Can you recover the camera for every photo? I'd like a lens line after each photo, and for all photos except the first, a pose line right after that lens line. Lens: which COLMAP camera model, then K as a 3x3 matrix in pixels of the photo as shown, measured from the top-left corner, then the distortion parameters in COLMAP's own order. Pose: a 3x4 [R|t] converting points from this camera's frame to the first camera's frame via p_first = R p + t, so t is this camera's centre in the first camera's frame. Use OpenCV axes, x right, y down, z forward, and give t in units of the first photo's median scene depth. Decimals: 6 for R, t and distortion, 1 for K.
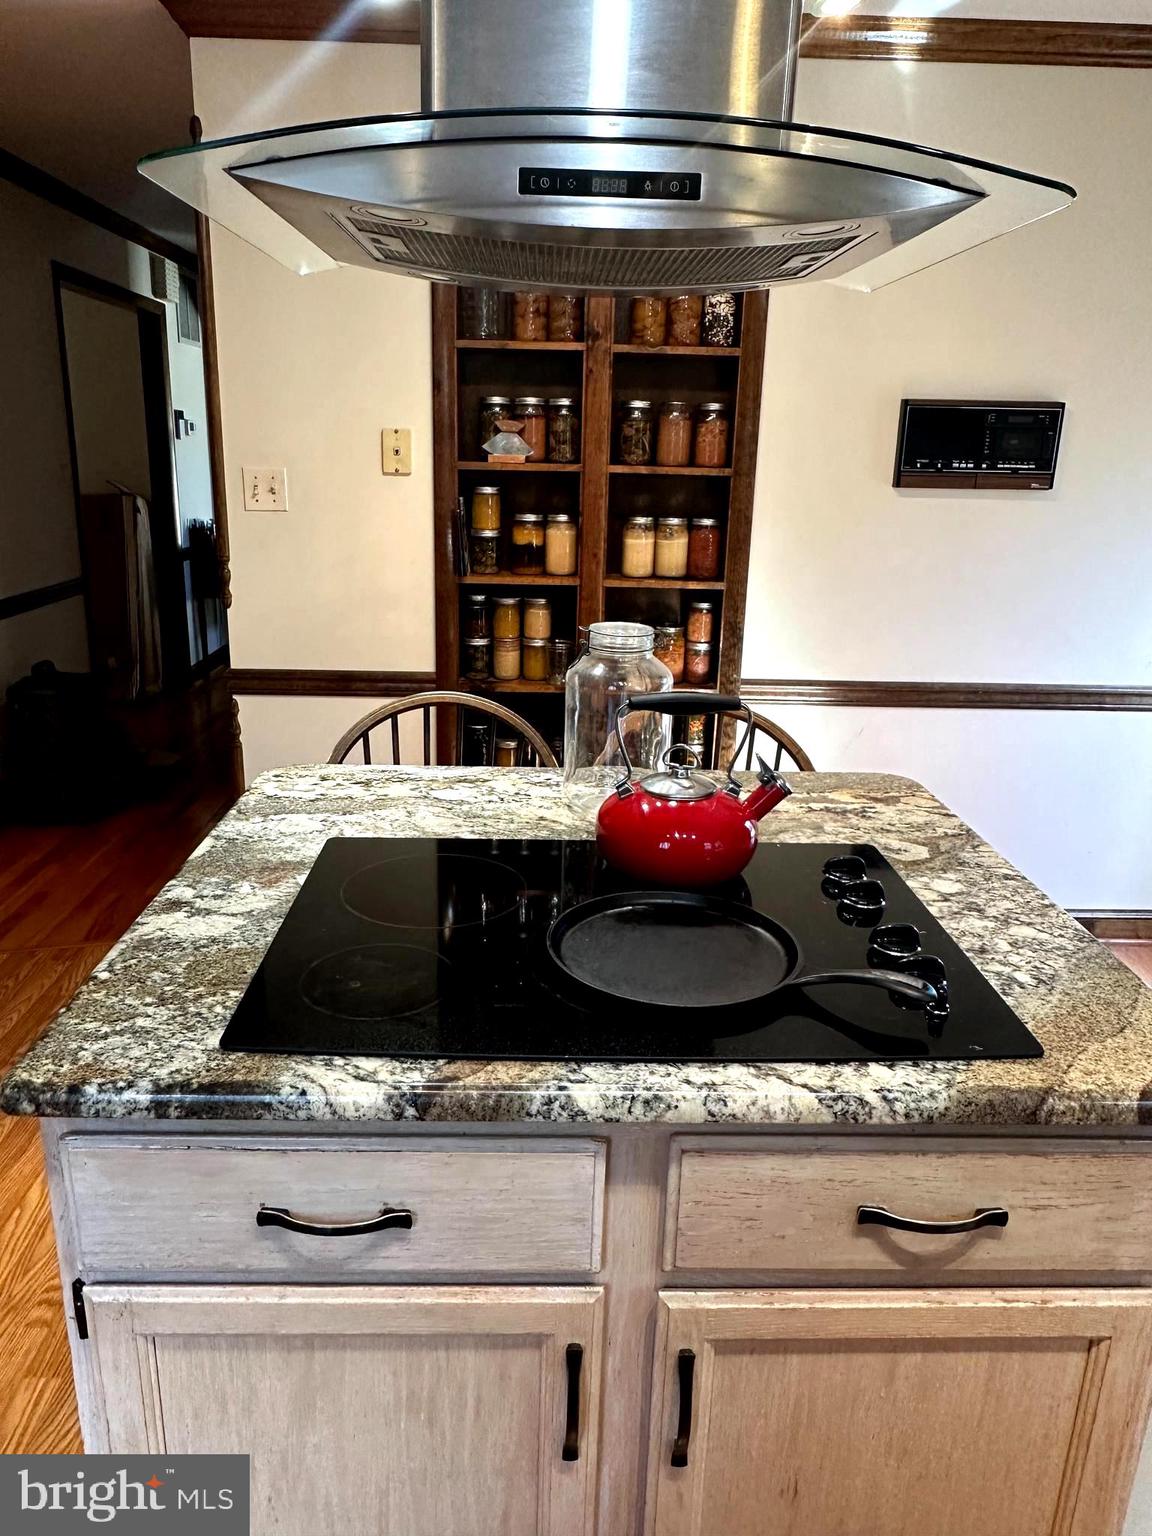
lens RADIAL K [[1066.2, 0, 576.0], [0, 1066.2, 768.0], [0, 0, 1]] dist [-0.001985, -0.000470]
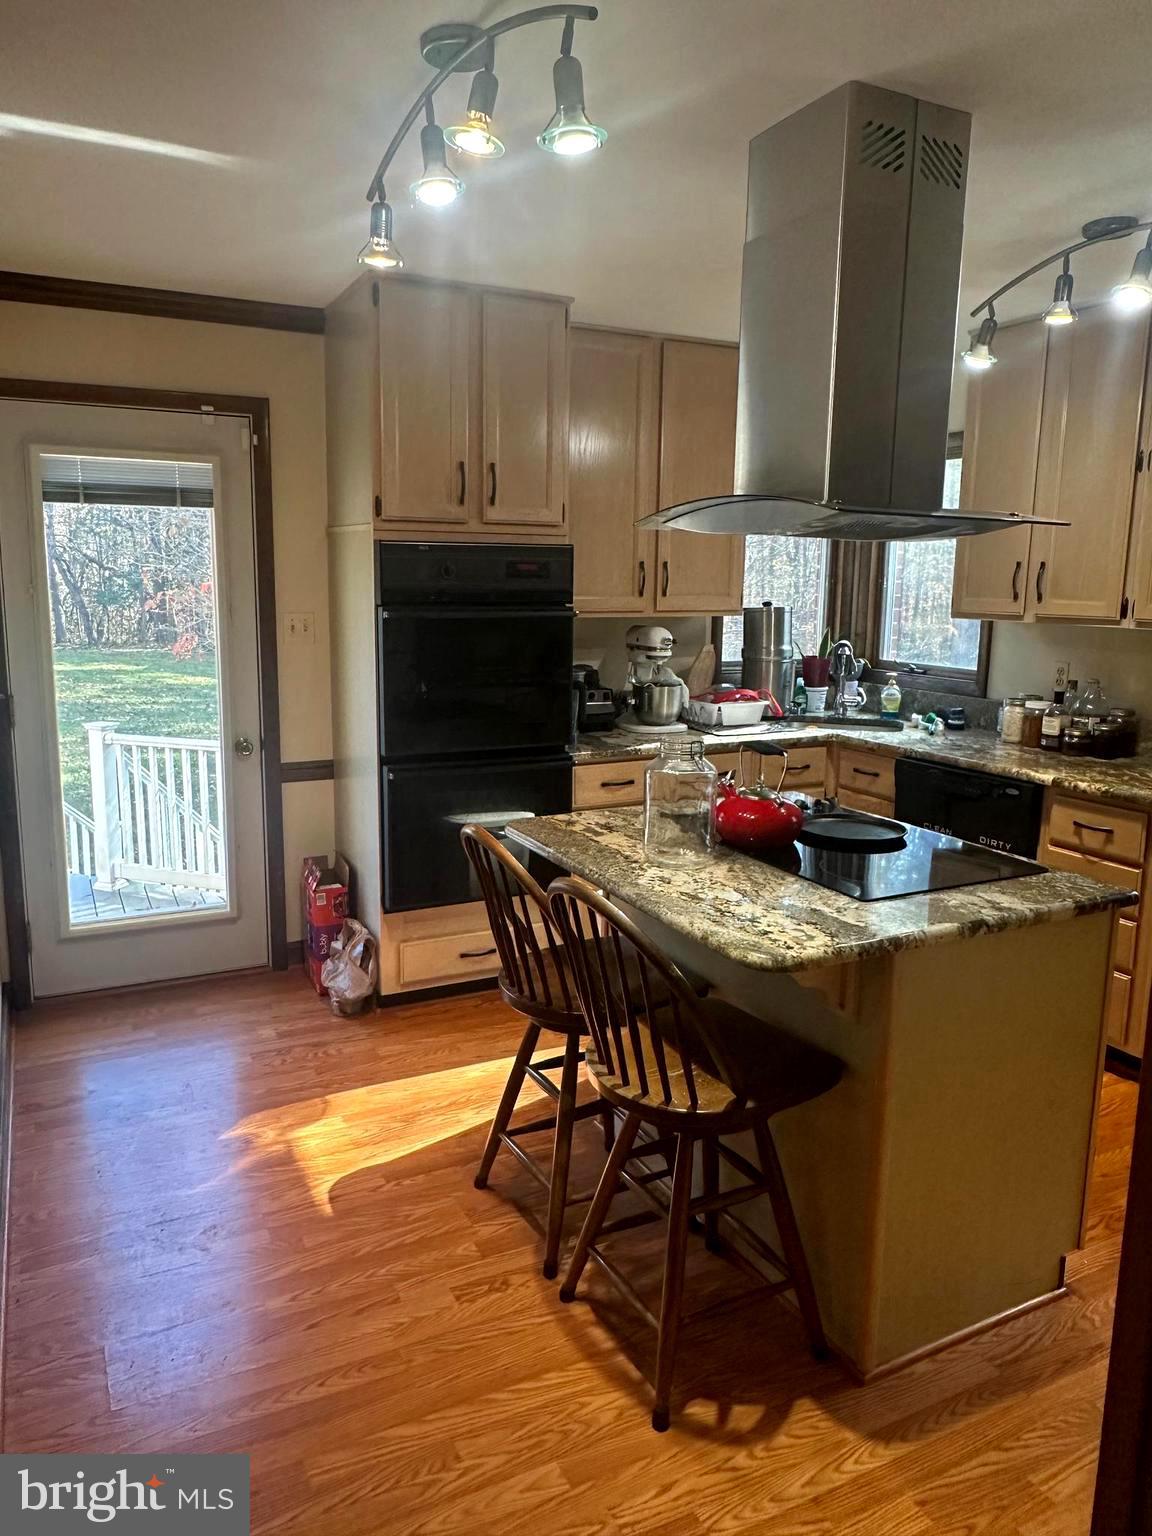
lens RADIAL K [[1066.2, 0, 576.0], [0, 1066.2, 768.0], [0, 0, 1]] dist [-0.001985, -0.000470]
pose [[-0.436079, -0.190627, 0.879487, -1.176016], [0.237897, 0.918119, 0.316957, -0.584159], [-0.867894, 0.347445, -0.355023, 1.639973]]
